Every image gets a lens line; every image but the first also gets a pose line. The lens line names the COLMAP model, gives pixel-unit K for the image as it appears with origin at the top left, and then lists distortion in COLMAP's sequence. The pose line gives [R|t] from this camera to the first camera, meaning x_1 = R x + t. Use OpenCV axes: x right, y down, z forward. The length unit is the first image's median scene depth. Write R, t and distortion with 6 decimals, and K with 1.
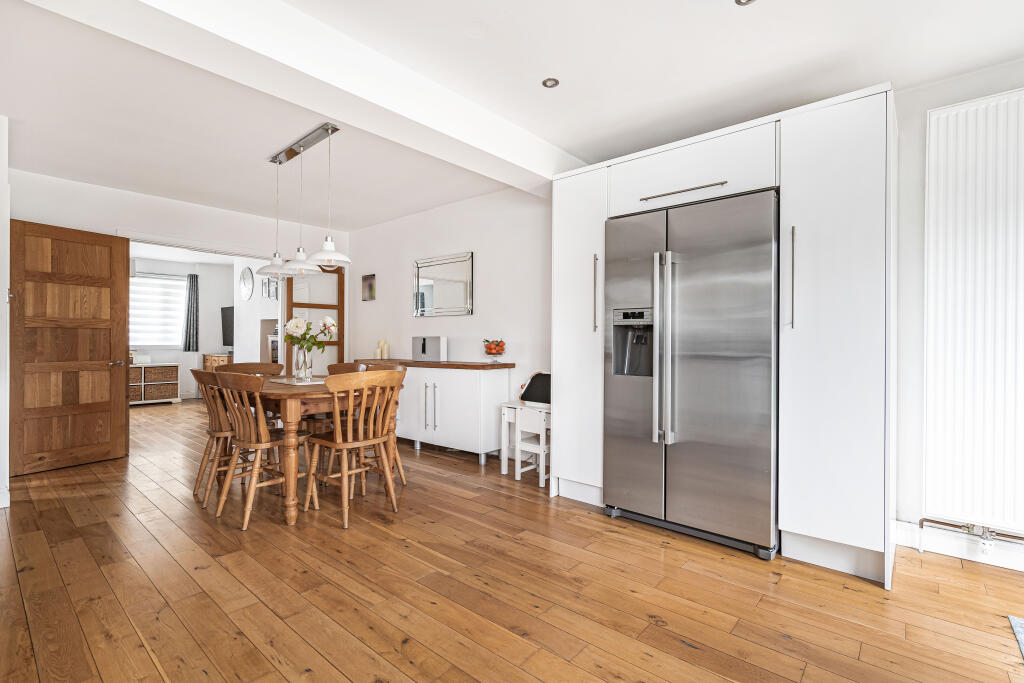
lens RADIAL K [[468.4, 0, 512.0], [0, 468.4, 341.5], [0, 0, 1]] dist [-0.000575, -0.000146]
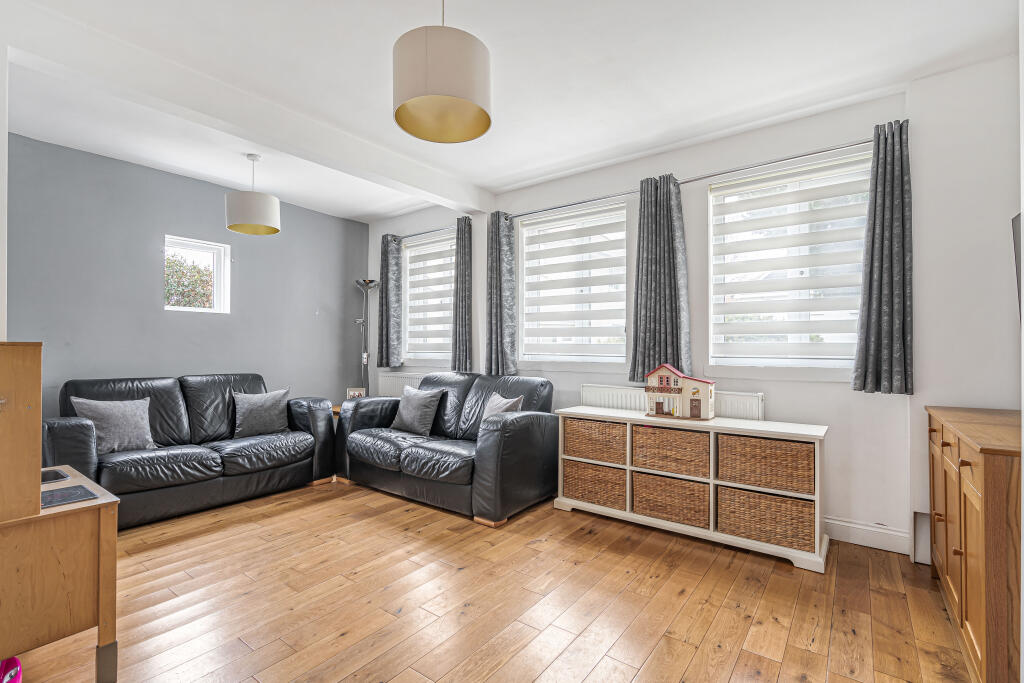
lens RADIAL K [[468.4, 0, 512.0], [0, 468.4, 341.5], [0, 0, 1]] dist [-0.000575, -0.000146]
pose [[0.072885, -0.019042, -0.997159, -1.263731], [-0.000889, 0.999816, -0.019158, -0.013390], [0.997340, 0.002283, 0.072855, 2.301325]]
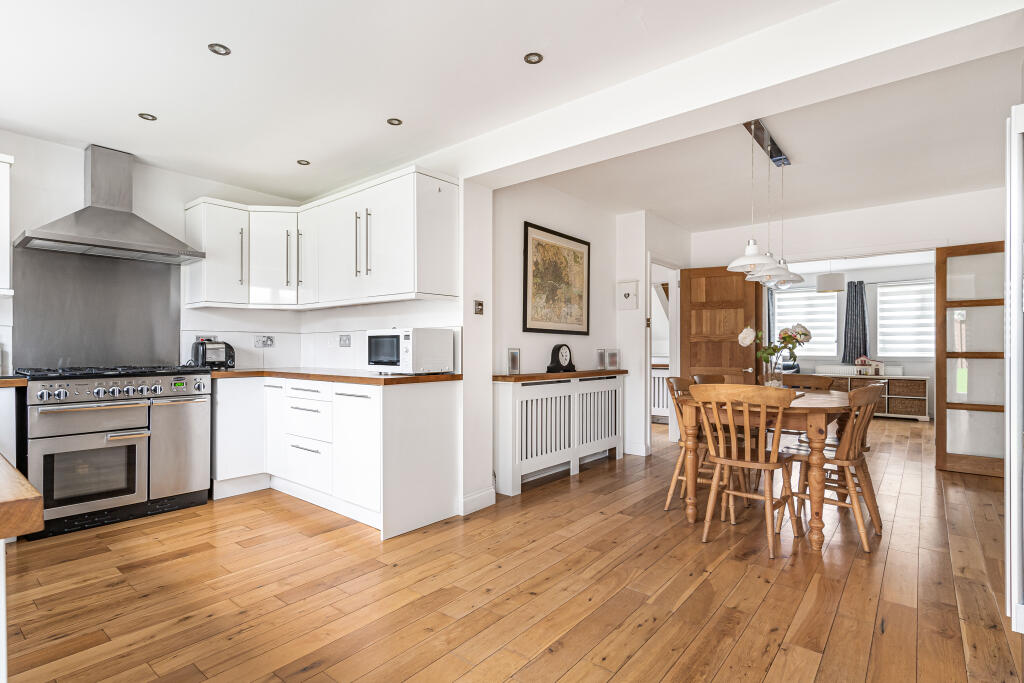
lens RADIAL K [[504.6, 0, 512.0], [0, 504.6, 341.5], [0, 0, 1]] dist [-0.003671, -0.000371]
pose [[0.026588, -0.020503, -0.999436, 0.661481], [-0.002835, 0.999784, -0.020585, 0.002137], [0.999642, 0.003381, 0.026525, 0.540033]]
